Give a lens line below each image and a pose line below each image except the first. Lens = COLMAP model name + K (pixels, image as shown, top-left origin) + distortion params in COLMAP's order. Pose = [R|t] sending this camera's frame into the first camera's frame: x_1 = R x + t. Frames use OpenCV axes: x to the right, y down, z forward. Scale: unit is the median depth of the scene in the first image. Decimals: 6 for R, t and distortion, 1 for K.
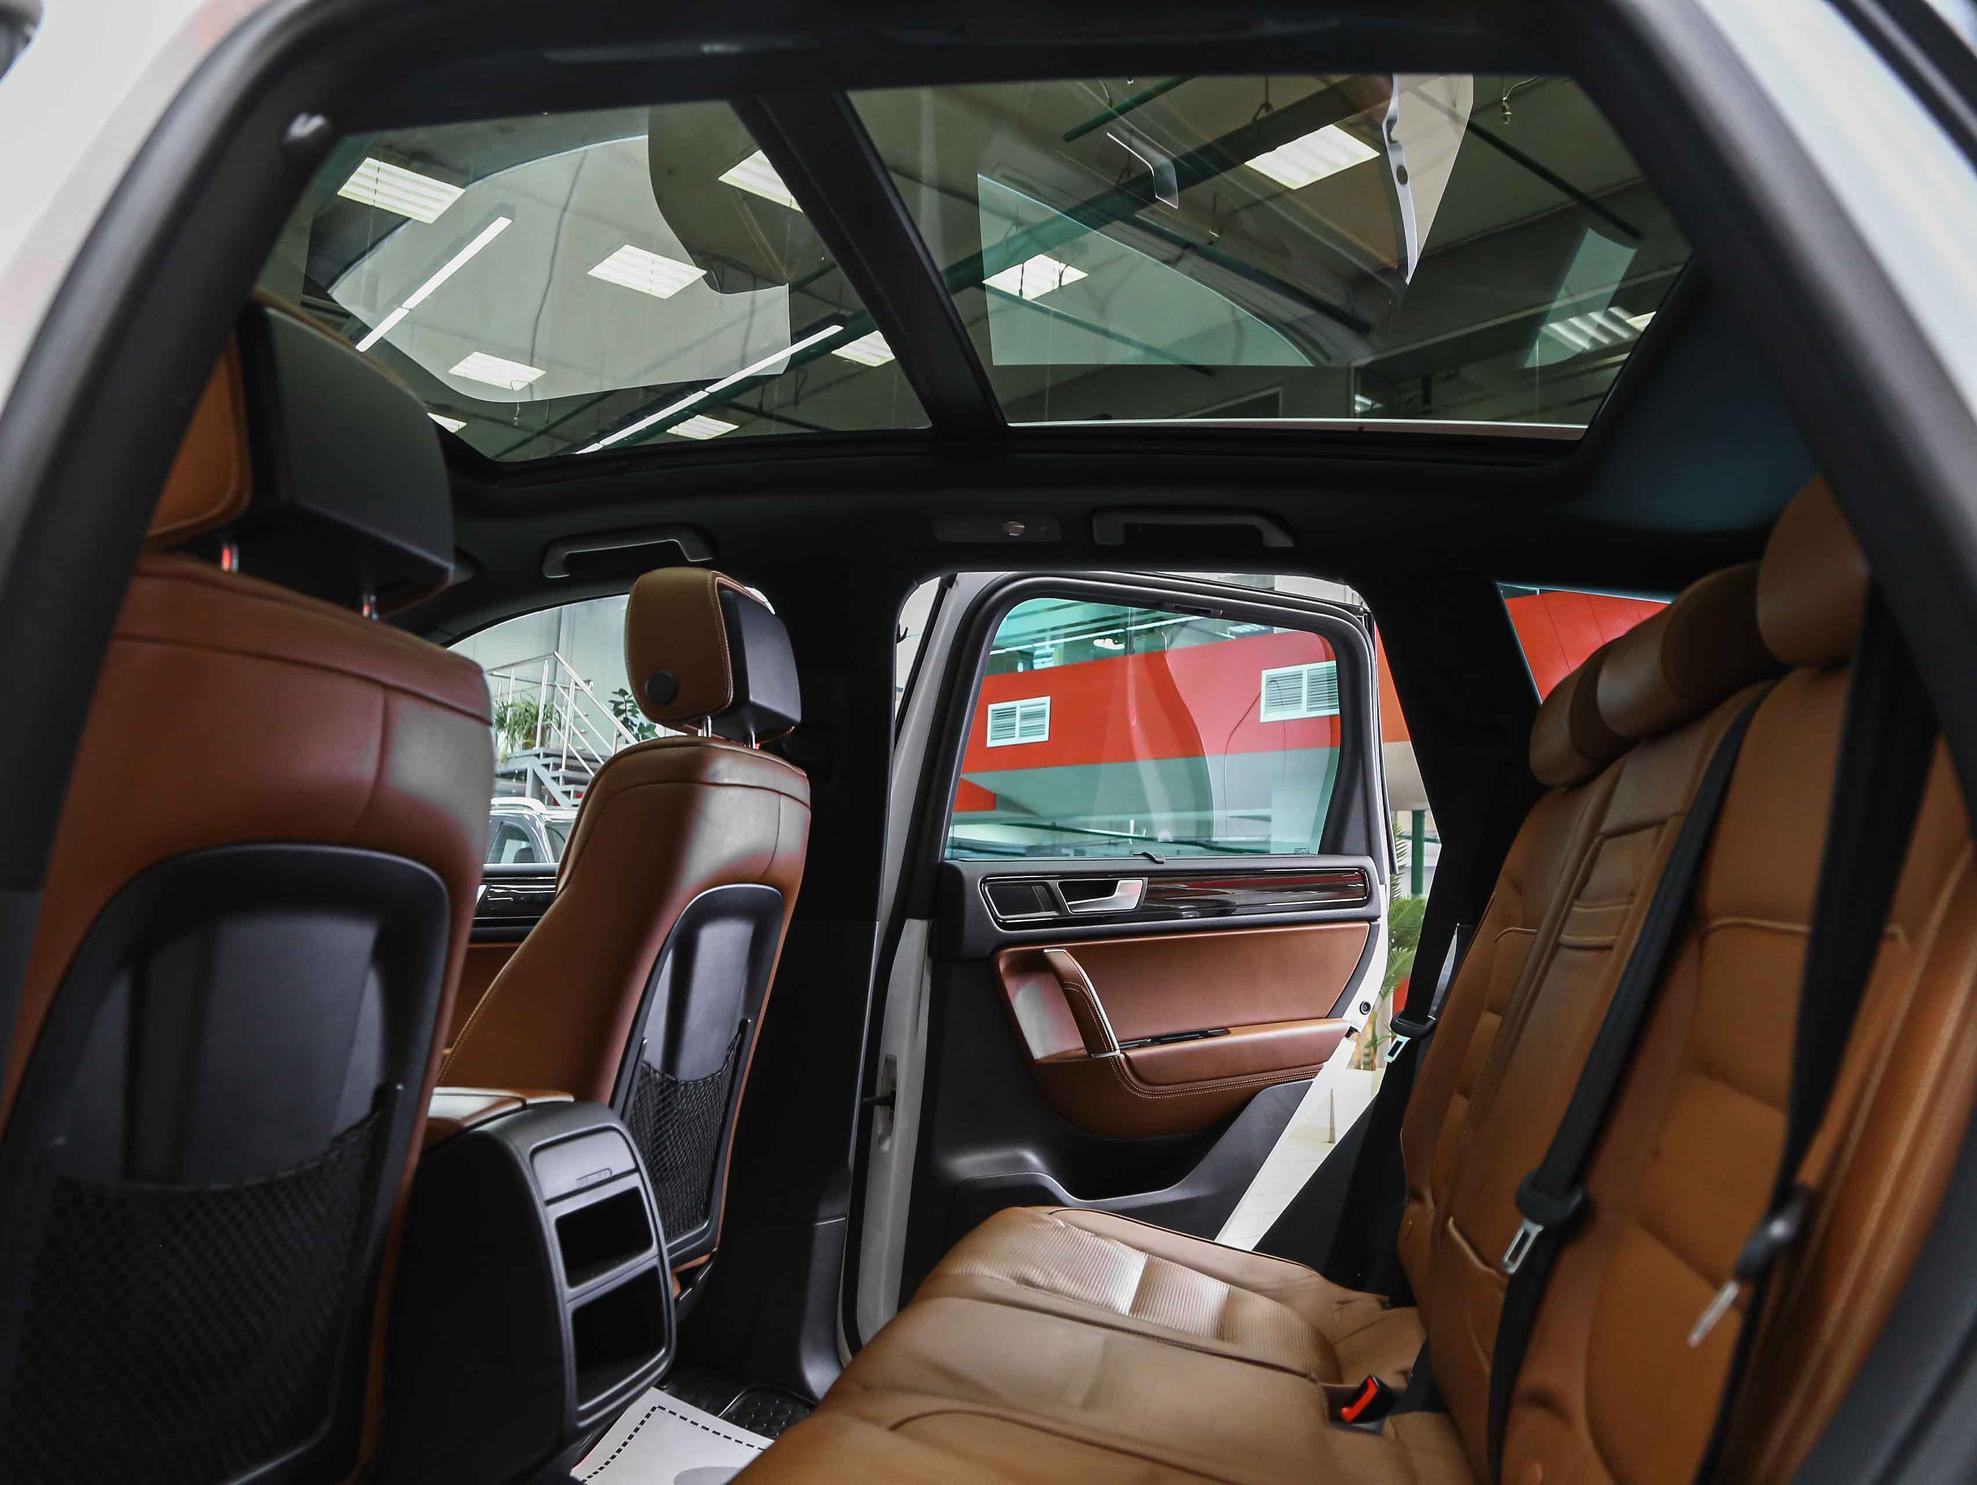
lens RADIAL K [[1542.0, 0, 986.1], [0, 1542.0, 747.2], [0, 0, 1]] dist [-0.111480, 0.044608]
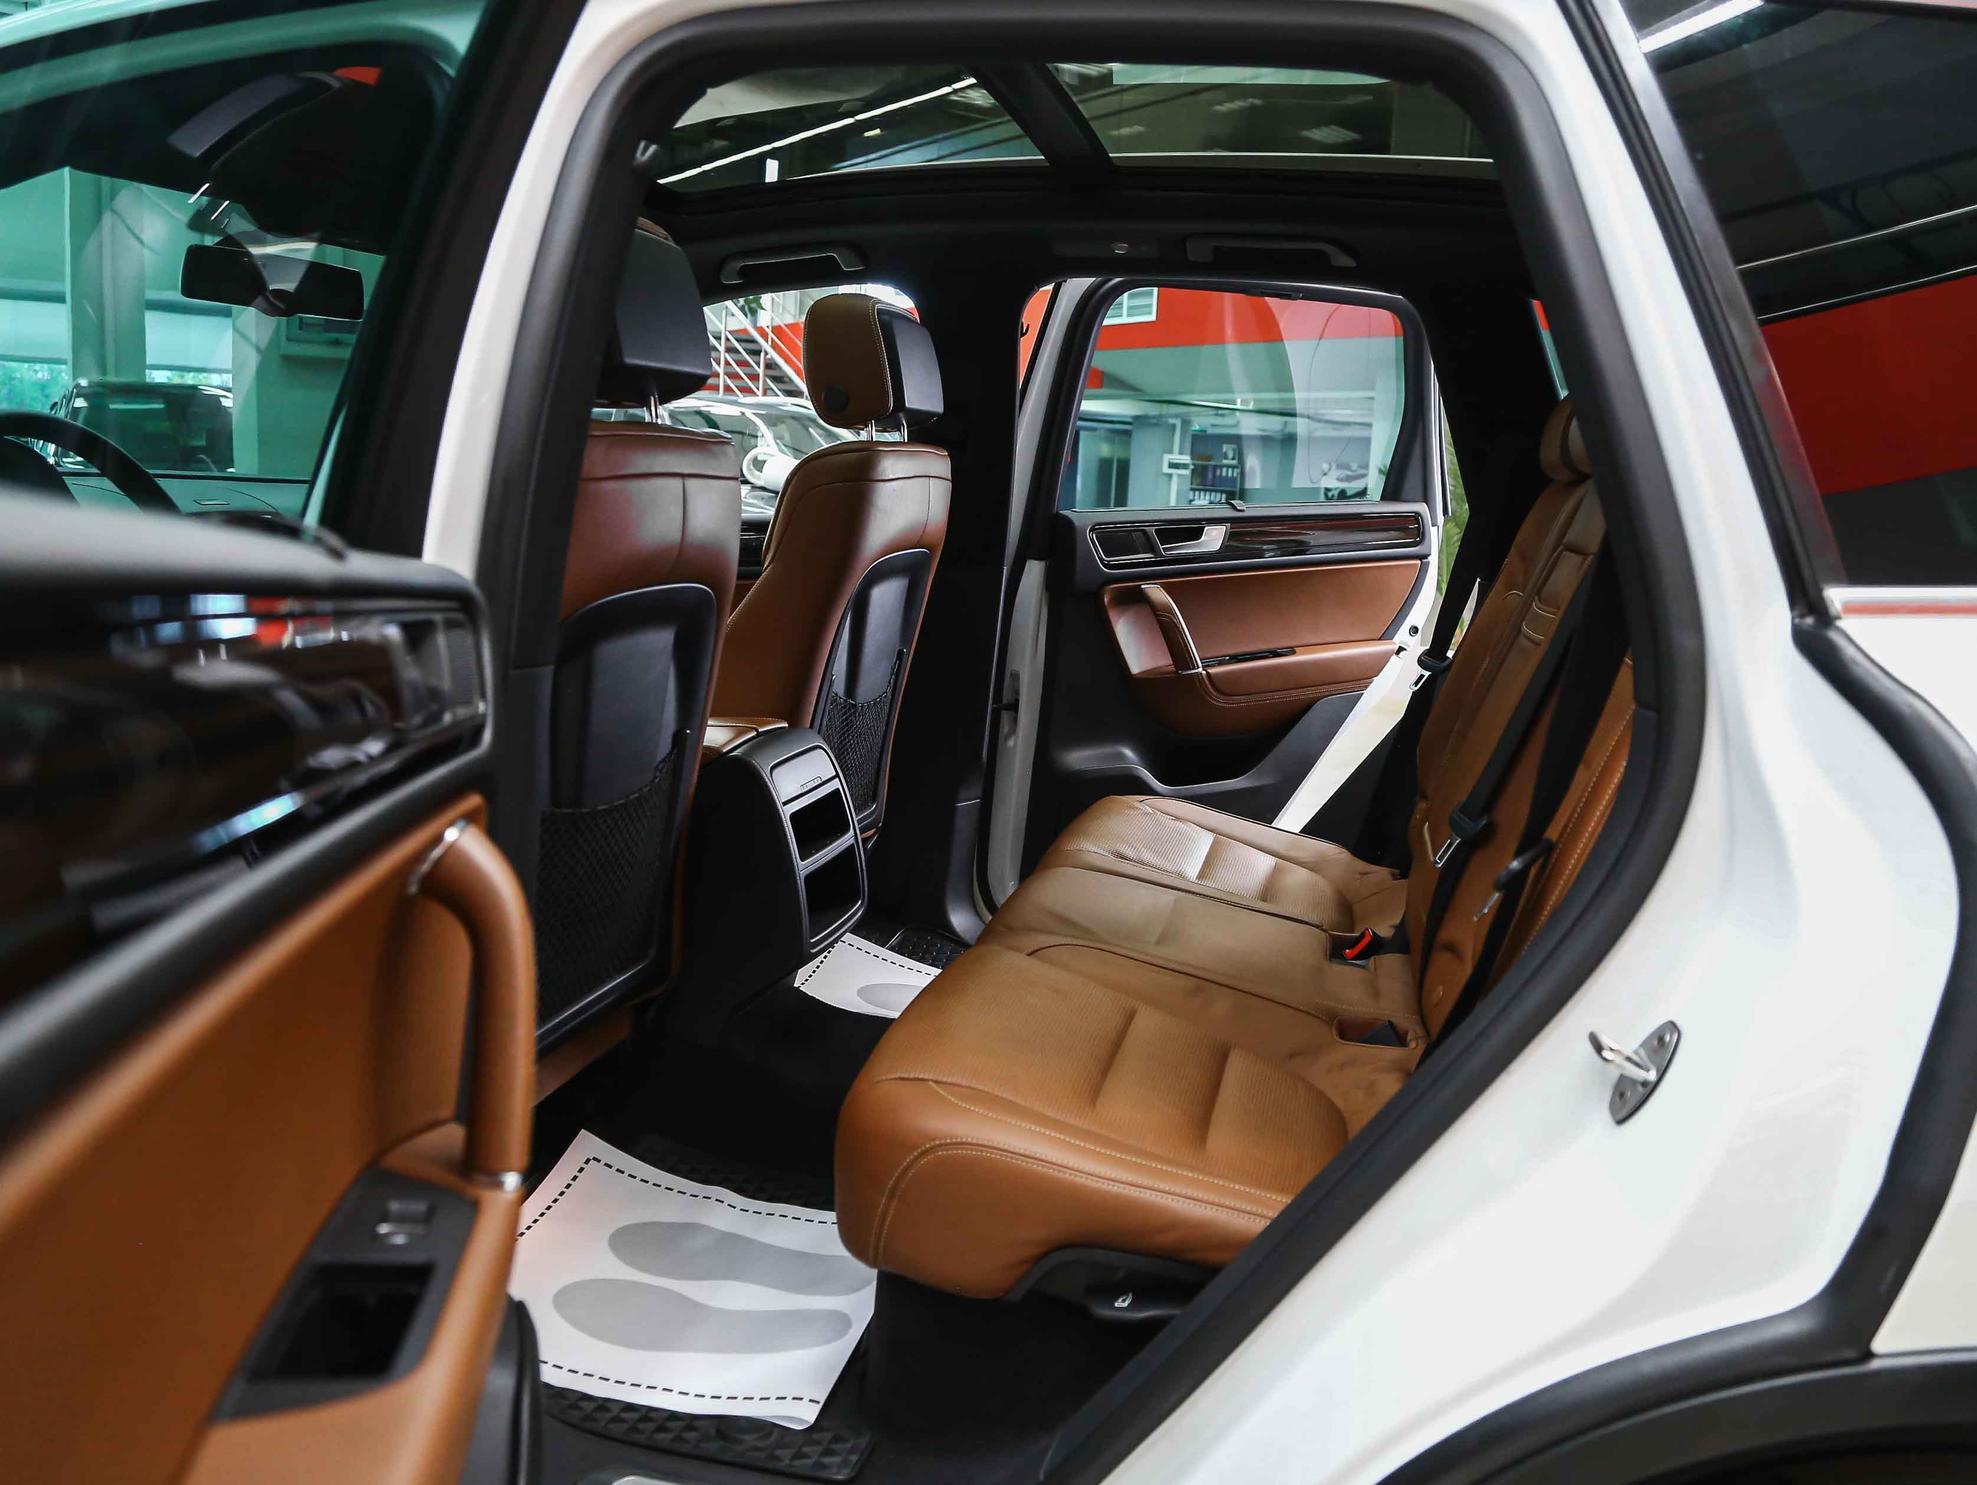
lens RADIAL K [[1542.0, 0, 987.6], [0, 1542.0, 743.6], [0, 0, 1]] dist [-0.111480, 0.044608]
pose [[0.997747, 0.010573, -0.066255, -0.001721], [0.008251, 0.960673, 0.277559, -0.103995], [0.066584, -0.277481, 0.958421, -0.243274]]
